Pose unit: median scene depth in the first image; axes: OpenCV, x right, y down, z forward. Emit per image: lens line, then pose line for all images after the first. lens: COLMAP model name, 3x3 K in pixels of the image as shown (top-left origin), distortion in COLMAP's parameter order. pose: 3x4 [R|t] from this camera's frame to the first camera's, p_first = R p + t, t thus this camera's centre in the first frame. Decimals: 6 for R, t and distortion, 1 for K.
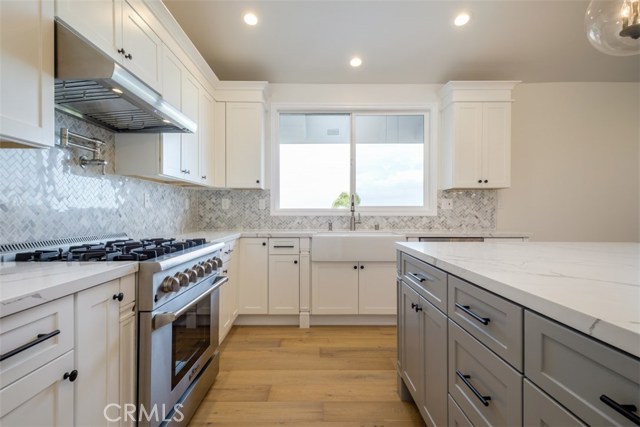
lens RADIAL K [[323.7, 0, 320.0], [0, 323.7, 213.5], [0, 0, 1]] dist [0.004396, -0.000019]
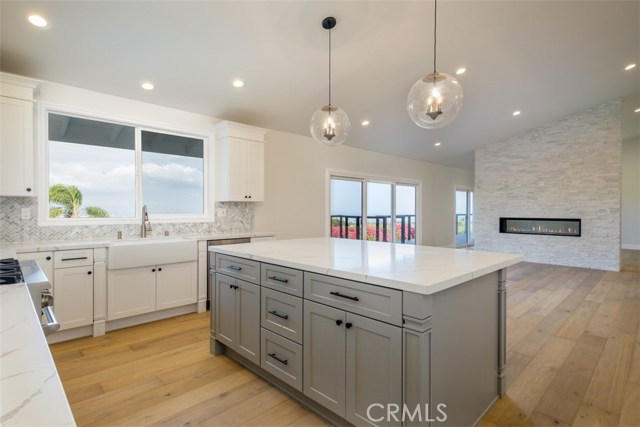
lens RADIAL K [[313.1, 0, 317.7], [0, 313.1, 213.3], [0, 0, 1]] dist [-0.001761, -0.000895]
pose [[0.722177, -0.004955, 0.691691, -0.228002], [0.001965, 0.999985, 0.005112, -0.038263], [-0.691706, -0.002333, 0.722176, -0.192211]]
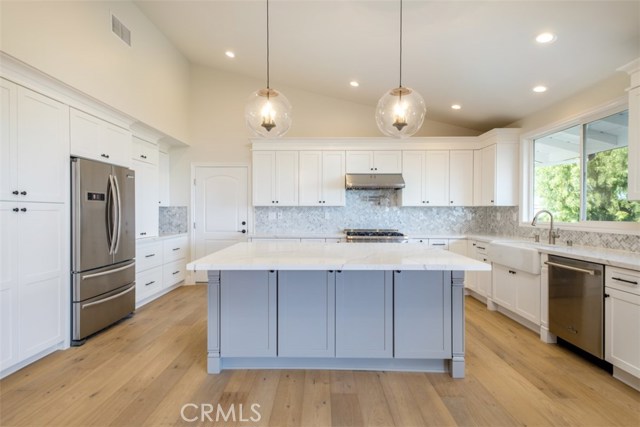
lens RADIAL K [[313.1, 0, 317.7], [0, 313.1, 213.3], [0, 0, 1]] dist [-0.001761, -0.000895]
pose [[-0.013843, 0.005323, -0.999890, 1.259701], [-0.006239, 0.999966, 0.005410, -0.053441], [0.999885, 0.006313, -0.013810, 0.283212]]
